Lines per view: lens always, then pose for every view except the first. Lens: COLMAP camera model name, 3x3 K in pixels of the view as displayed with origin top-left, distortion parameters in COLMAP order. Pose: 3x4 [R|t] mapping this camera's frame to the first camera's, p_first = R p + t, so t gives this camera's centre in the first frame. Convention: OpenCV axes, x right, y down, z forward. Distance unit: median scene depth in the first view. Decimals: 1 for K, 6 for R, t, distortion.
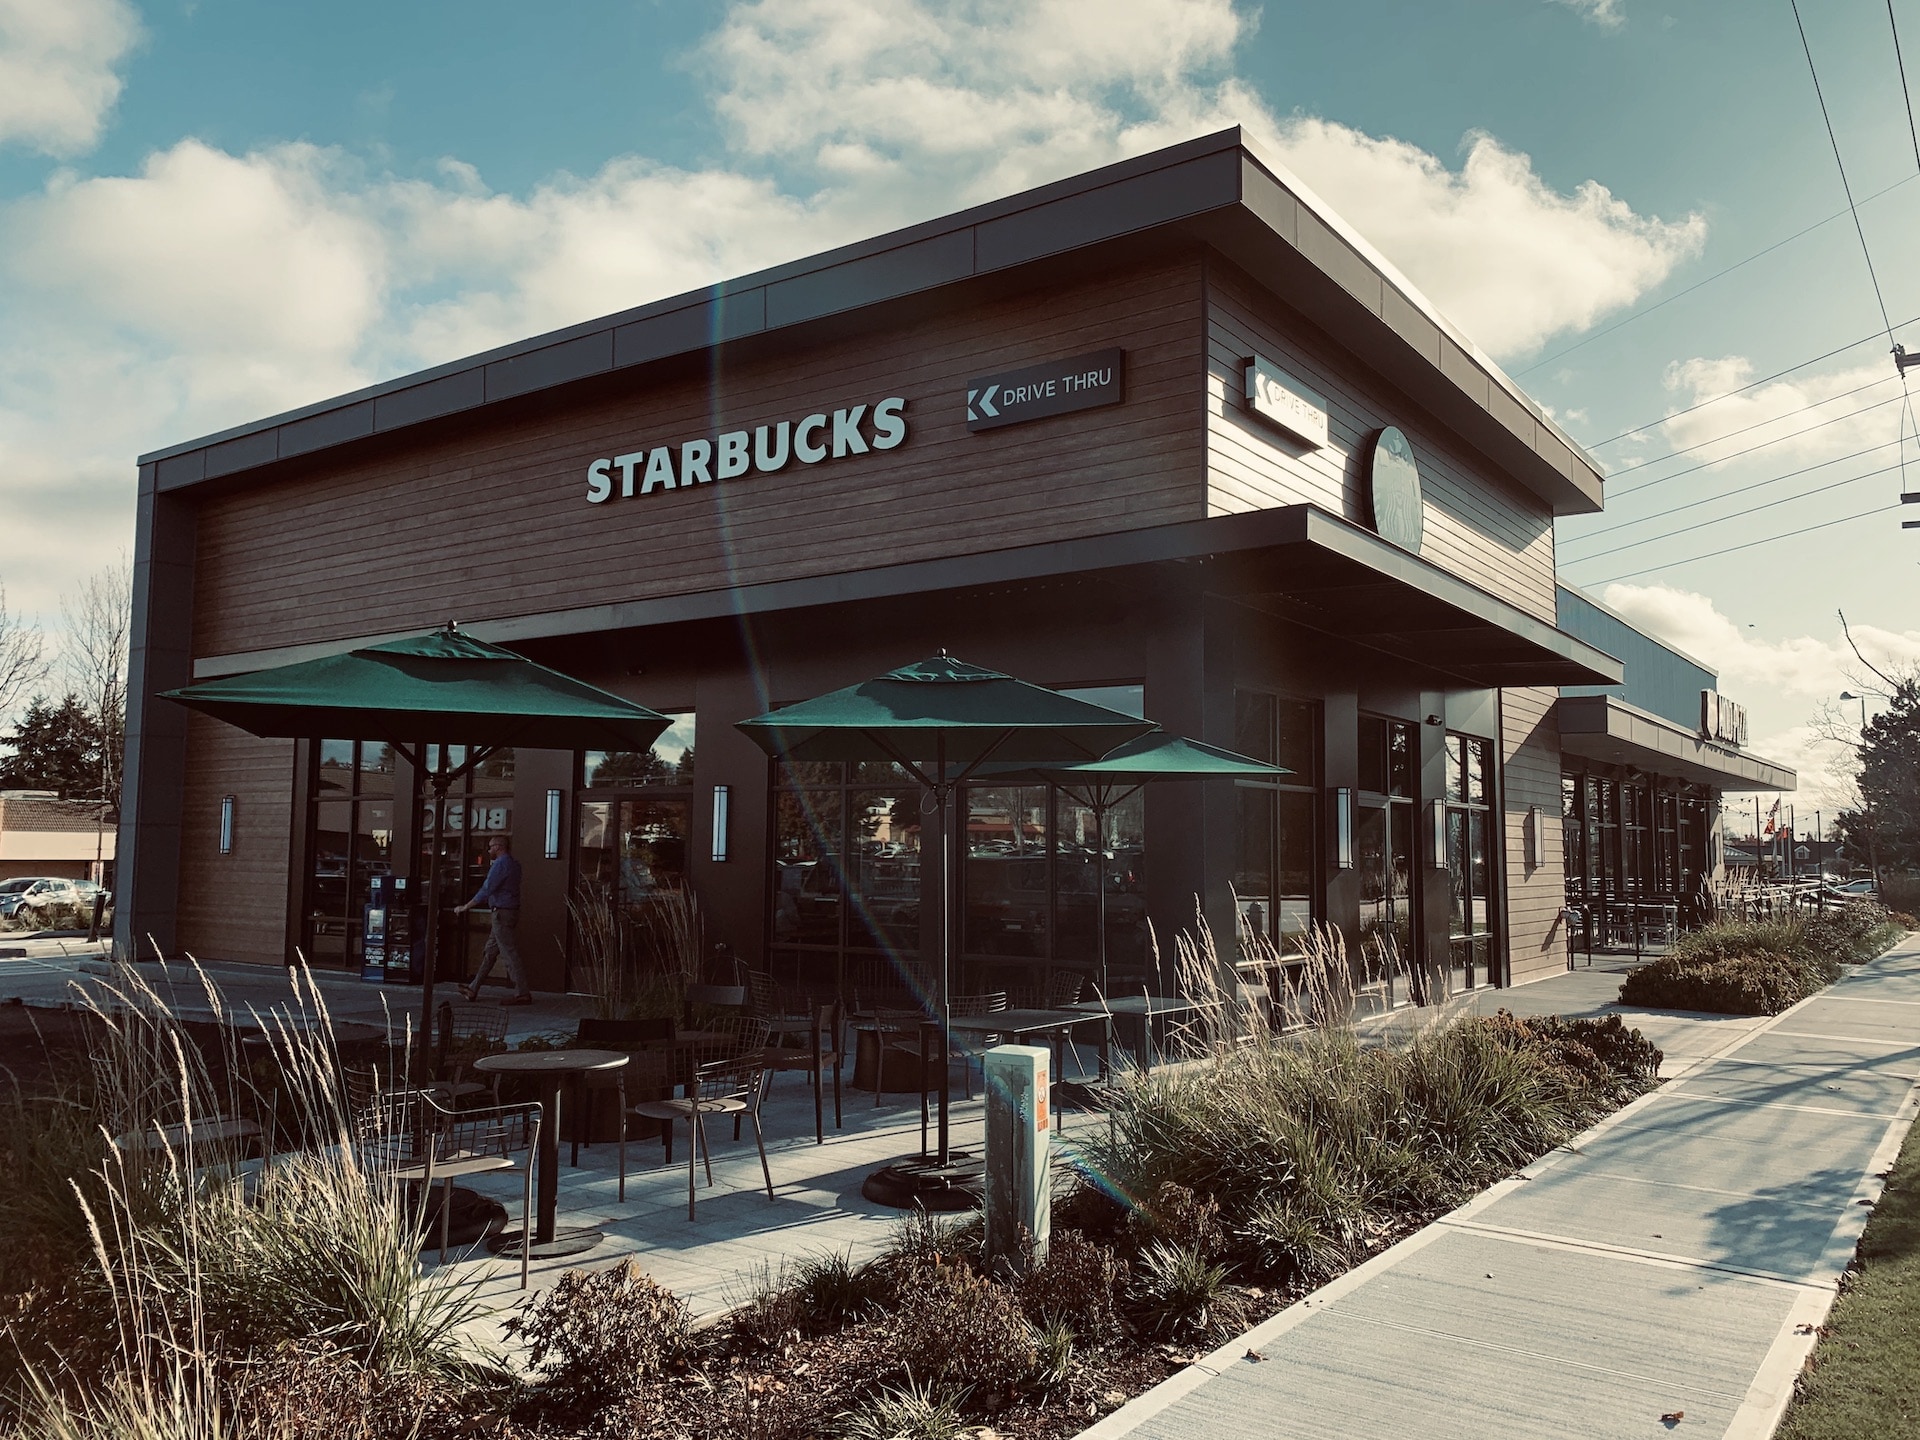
lens RADIAL K [[1445.4, 0, 960.0], [0, 1445.4, 720.0], [0, 0, 1]] dist [0.131895, -0.171996]
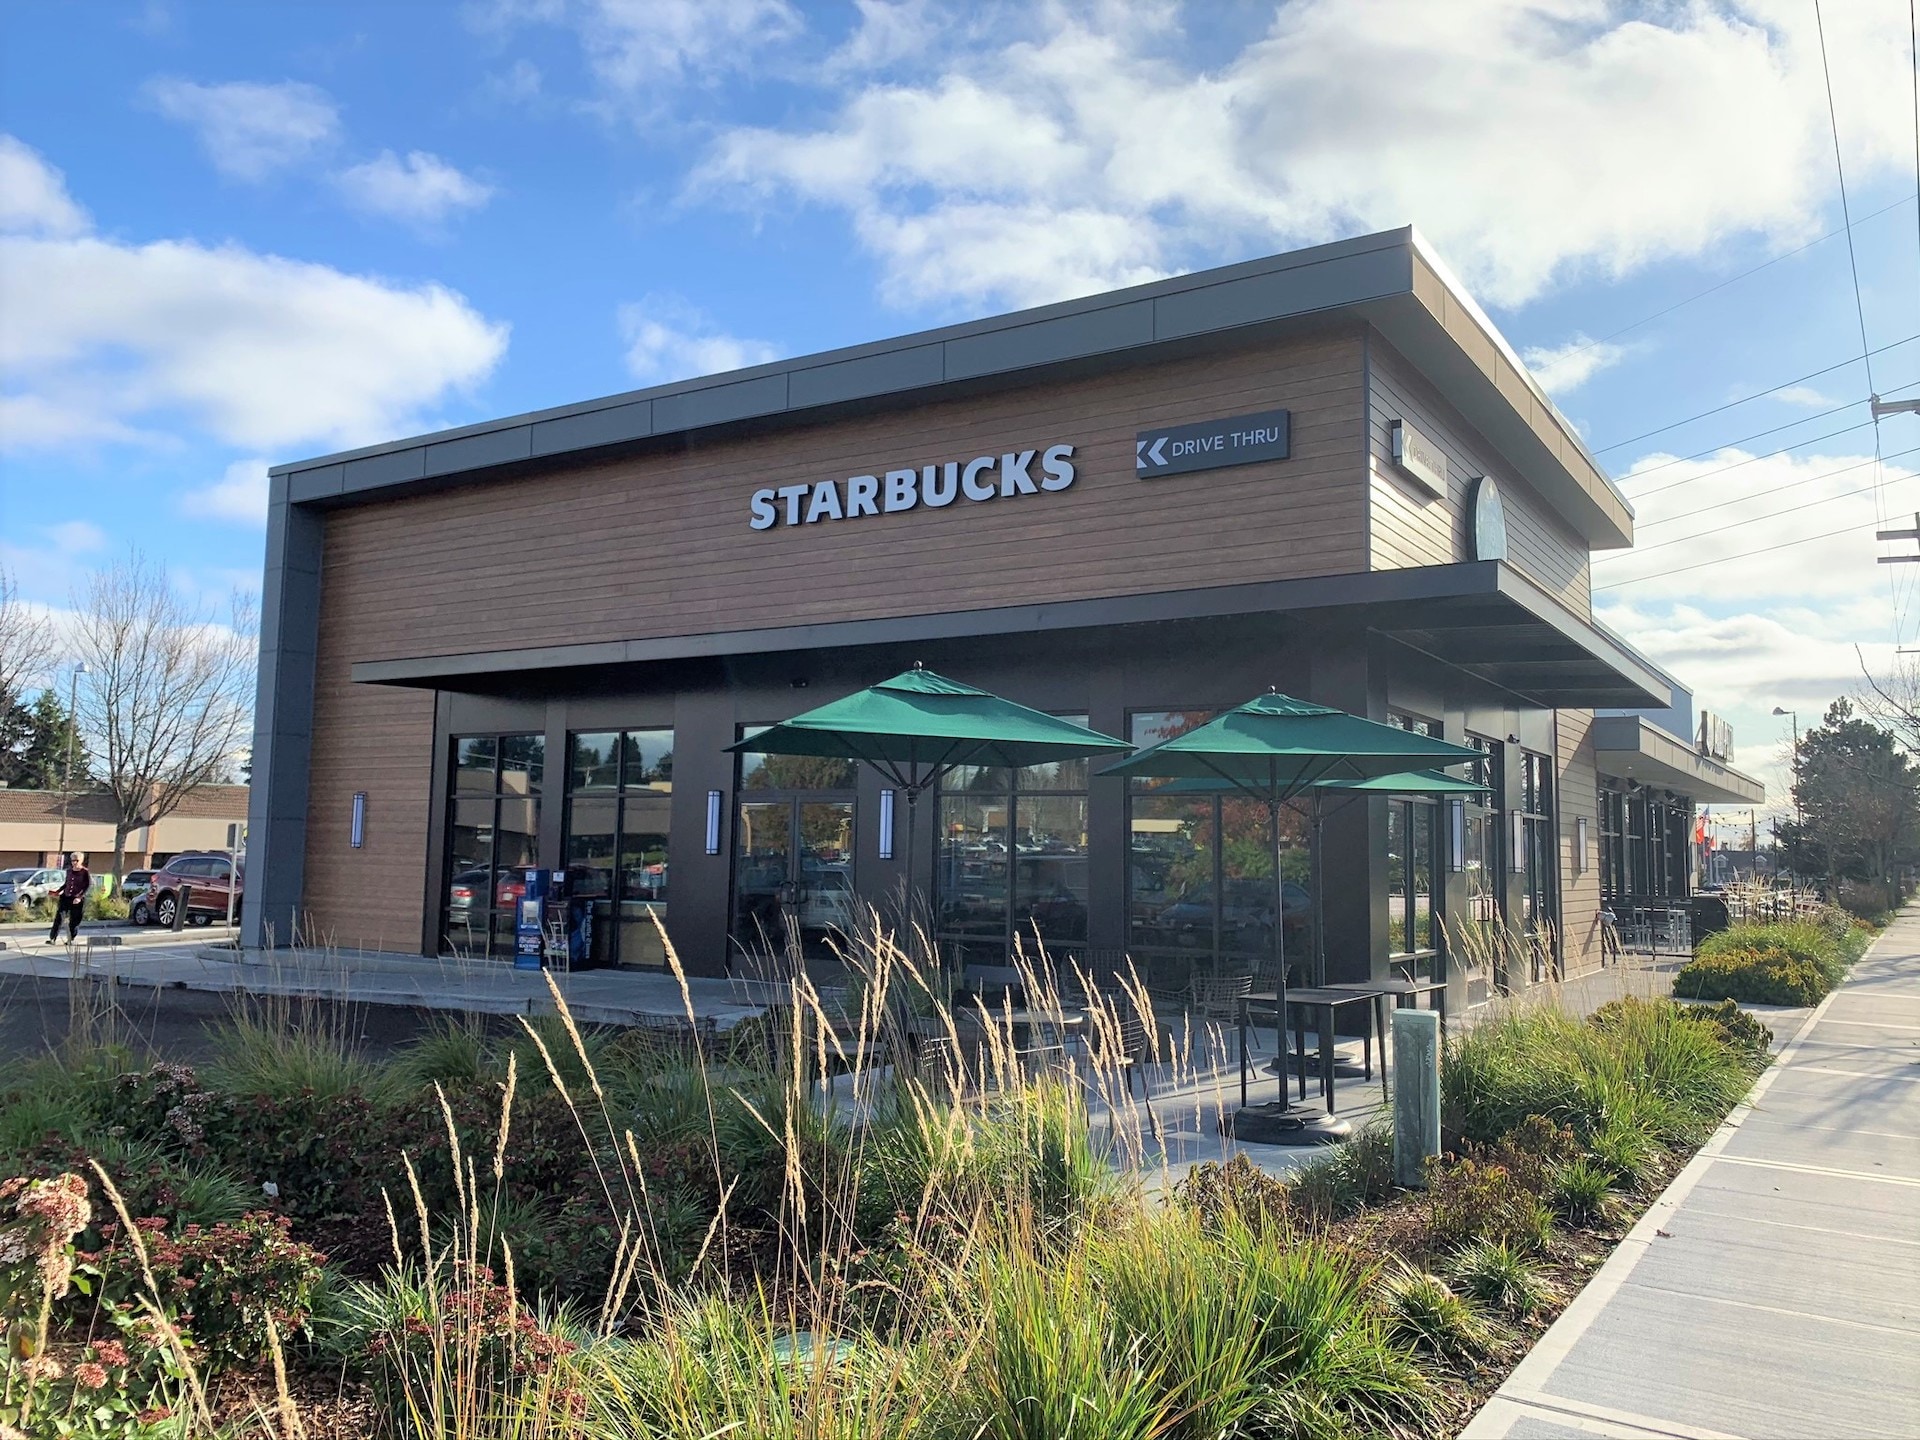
lens RADIAL K [[1454.6, 0, 956.1], [0, 1454.6, 700.6], [0, 0, 1]] dist [0.140585, -0.197779]
pose [[0.998720, 0.015067, 0.048291, -0.156916], [-0.014444, 0.999808, -0.013215, -0.008234], [-0.048480, 0.012500, 0.998746, -0.099699]]
